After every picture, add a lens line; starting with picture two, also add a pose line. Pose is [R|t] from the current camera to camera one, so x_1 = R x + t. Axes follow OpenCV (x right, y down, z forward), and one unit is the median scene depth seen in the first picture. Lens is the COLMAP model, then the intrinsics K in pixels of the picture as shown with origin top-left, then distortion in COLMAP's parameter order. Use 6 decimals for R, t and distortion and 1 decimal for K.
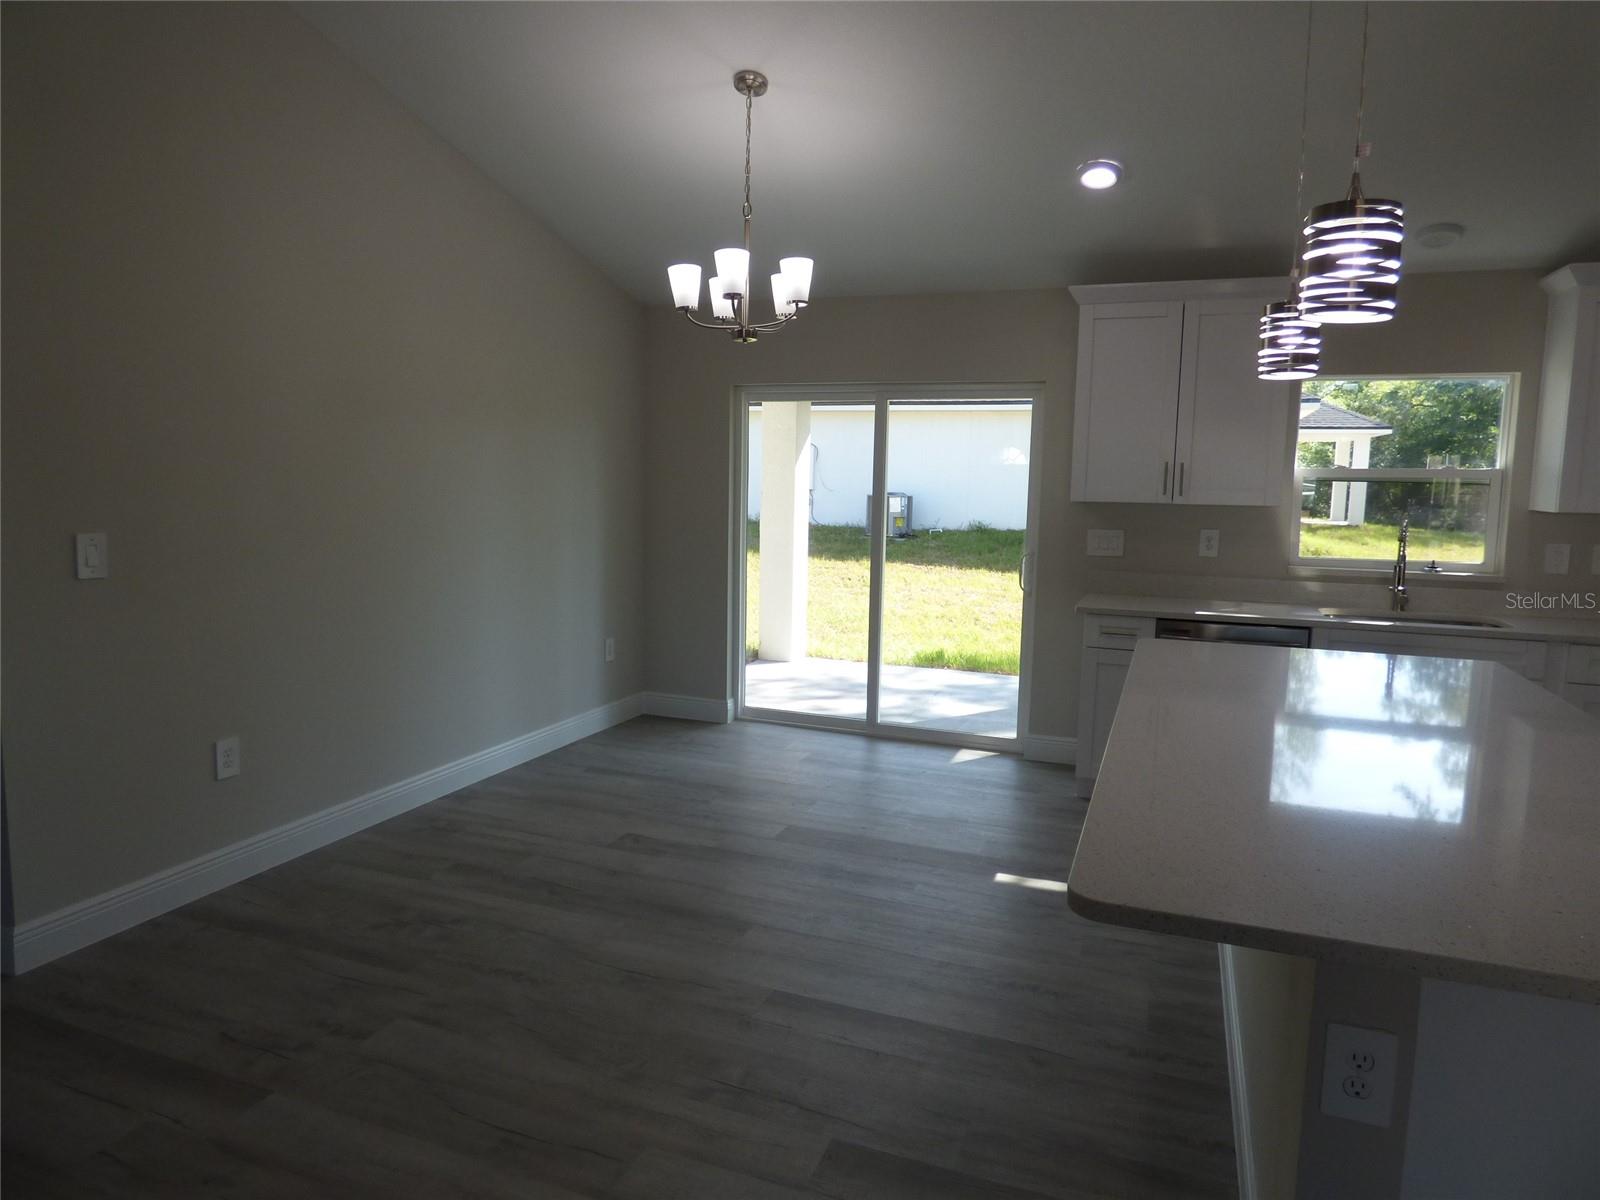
lens RADIAL K [[972.1, 0, 807.7], [0, 972.1, 586.0], [0, 0, 1]] dist [-0.018366, 0.000974]
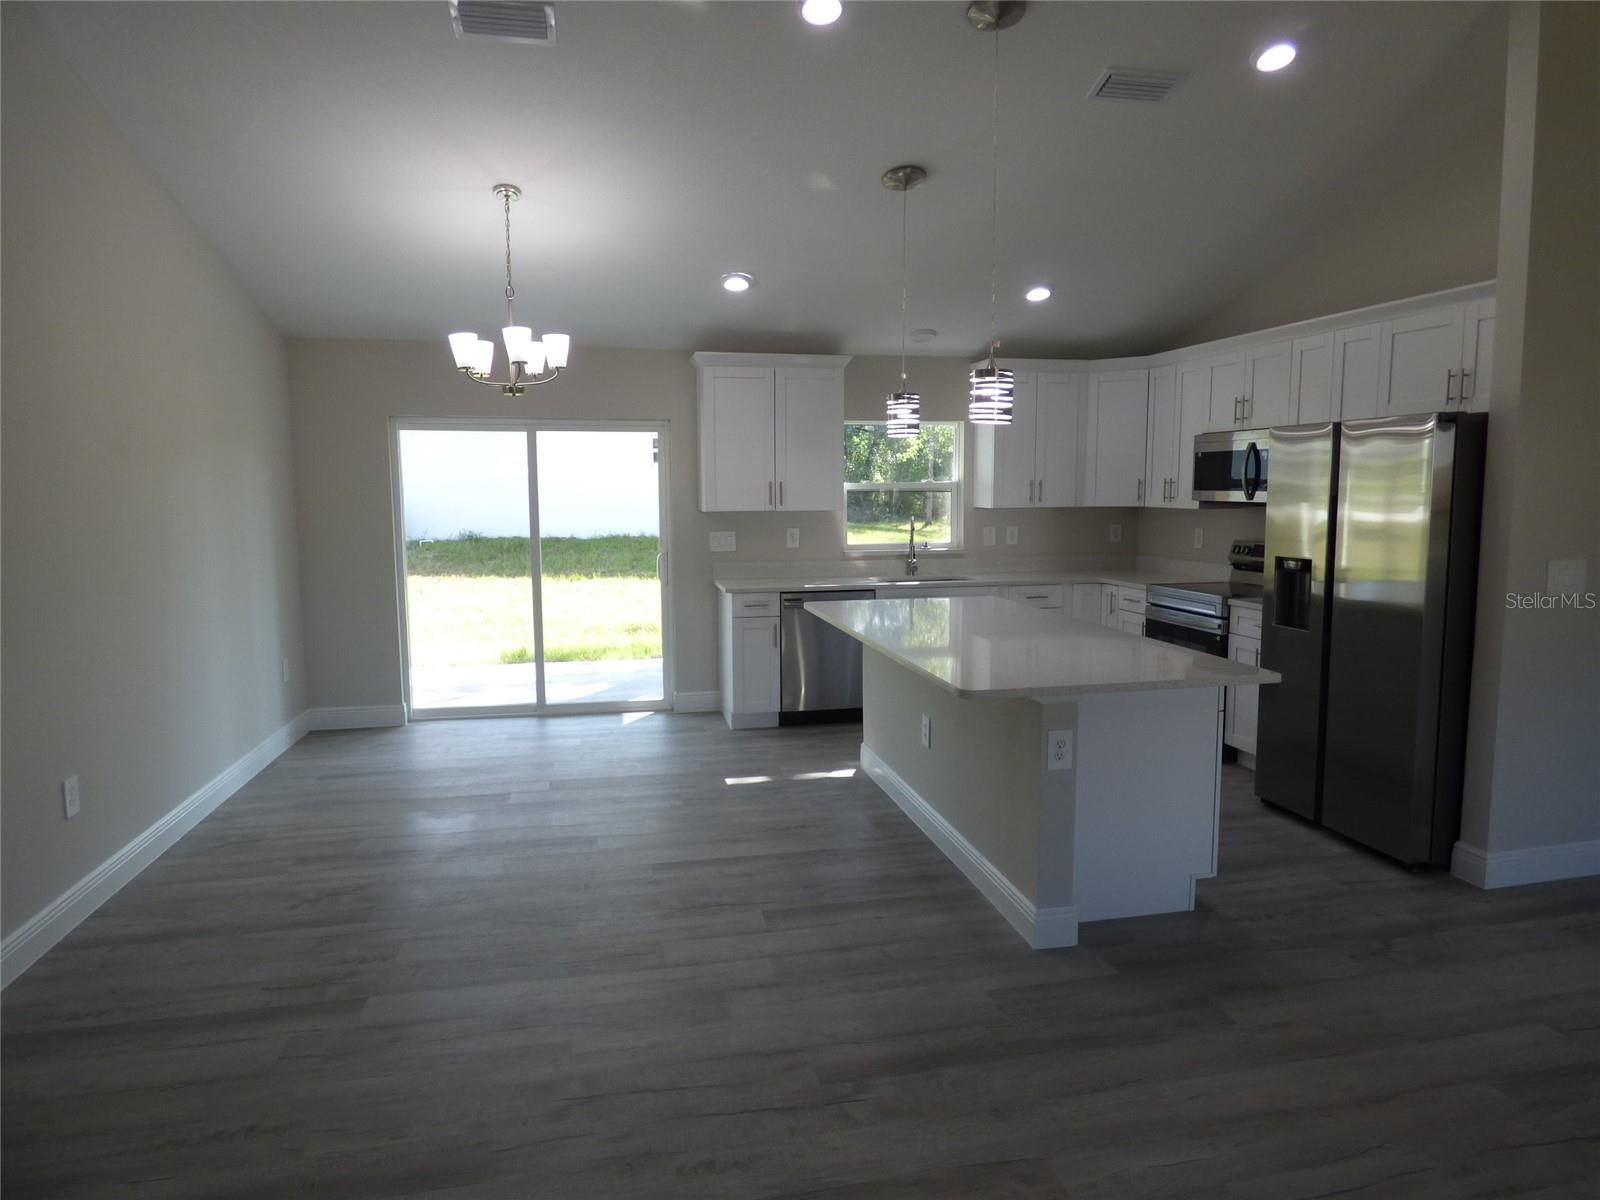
lens RADIAL K [[972.1, 0, 807.7], [0, 972.1, 586.0], [0, 0, 1]] dist [-0.018366, 0.000974]
pose [[0.838397, -0.077639, 0.539502, -0.360455], [0.079630, 0.996630, 0.019677, -0.000831], [-0.539211, 0.026464, 0.841755, -0.210148]]
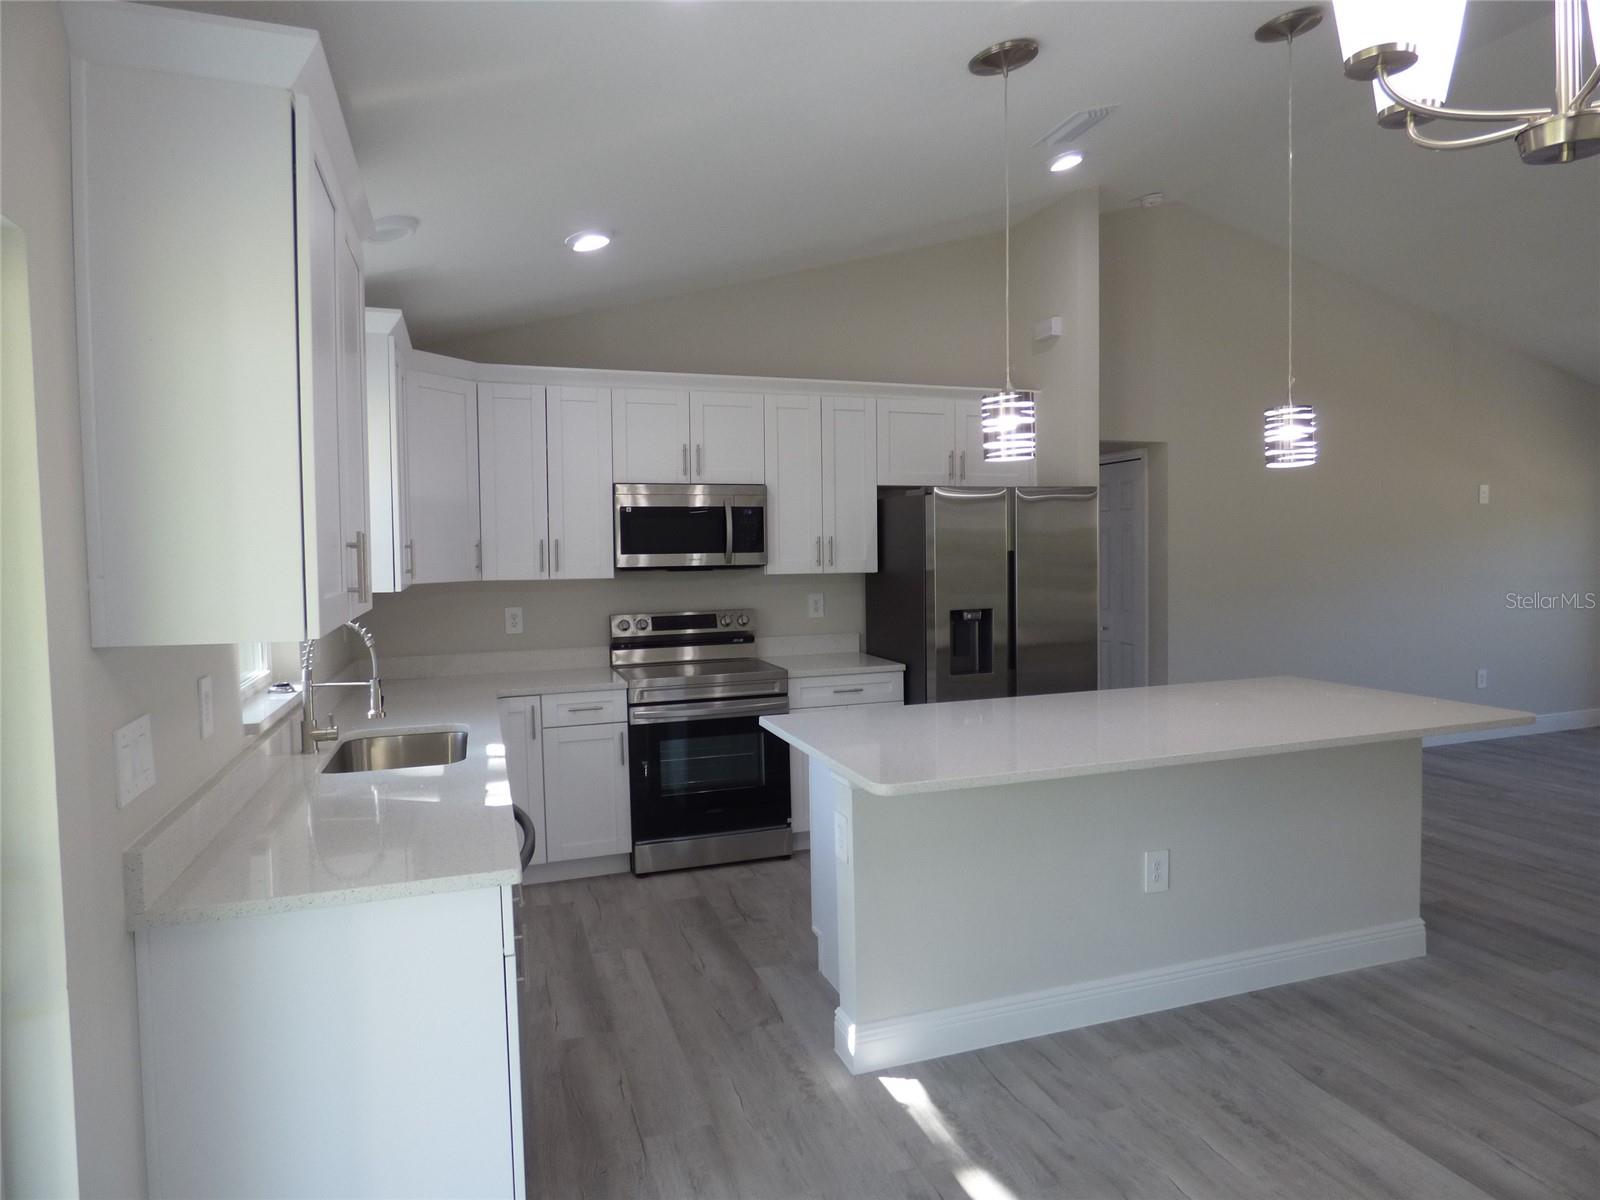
lens RADIAL K [[972.1, 0, 807.7], [0, 972.1, 586.0], [0, 0, 1]] dist [-0.018366, 0.000974]
pose [[-0.636403, -0.037921, 0.770424, -0.122924], [0.087354, 0.988822, 0.120829, -0.140576], [-0.766394, 0.144195, -0.625977, 1.146353]]
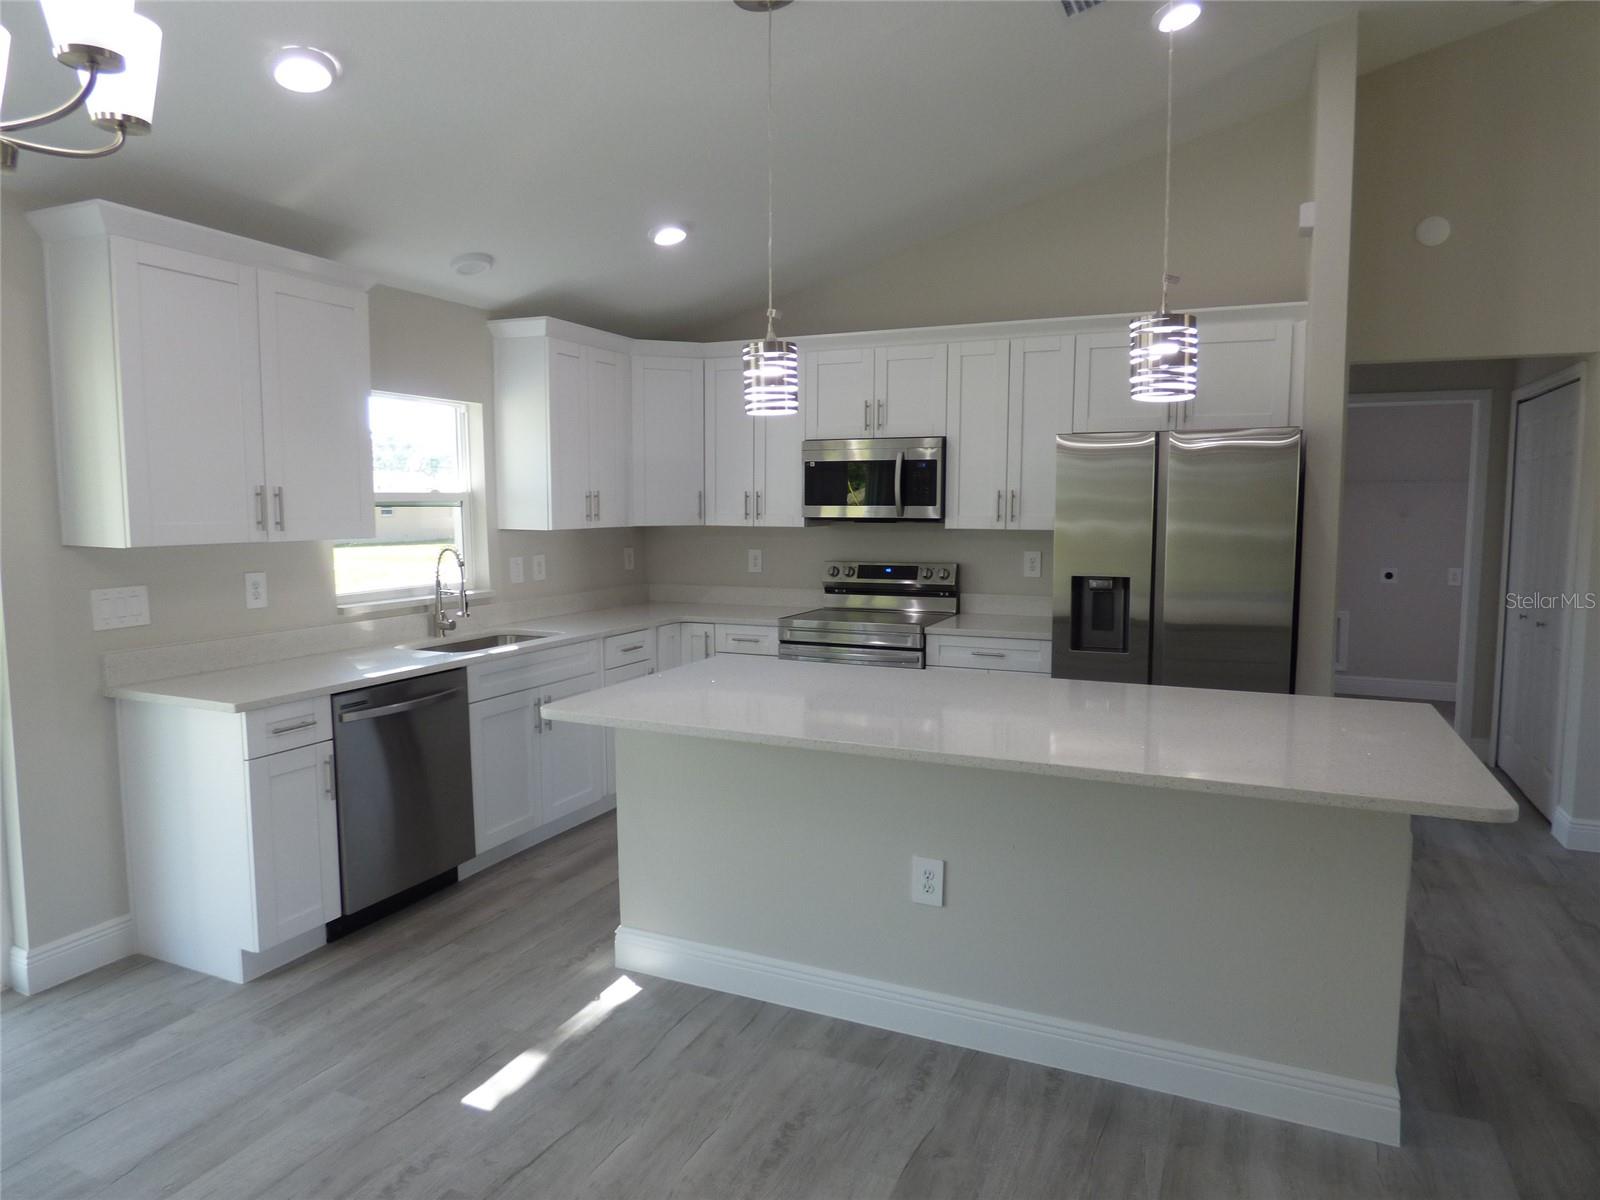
lens RADIAL K [[972.1, 0, 807.7], [0, 972.1, 586.0], [0, 0, 1]] dist [-0.018366, 0.000974]
pose [[0.060302, -0.101669, 0.992989, -0.342809], [0.108508, 0.989572, 0.094730, -0.078787], [-0.992265, 0.102035, 0.070706, 0.556107]]
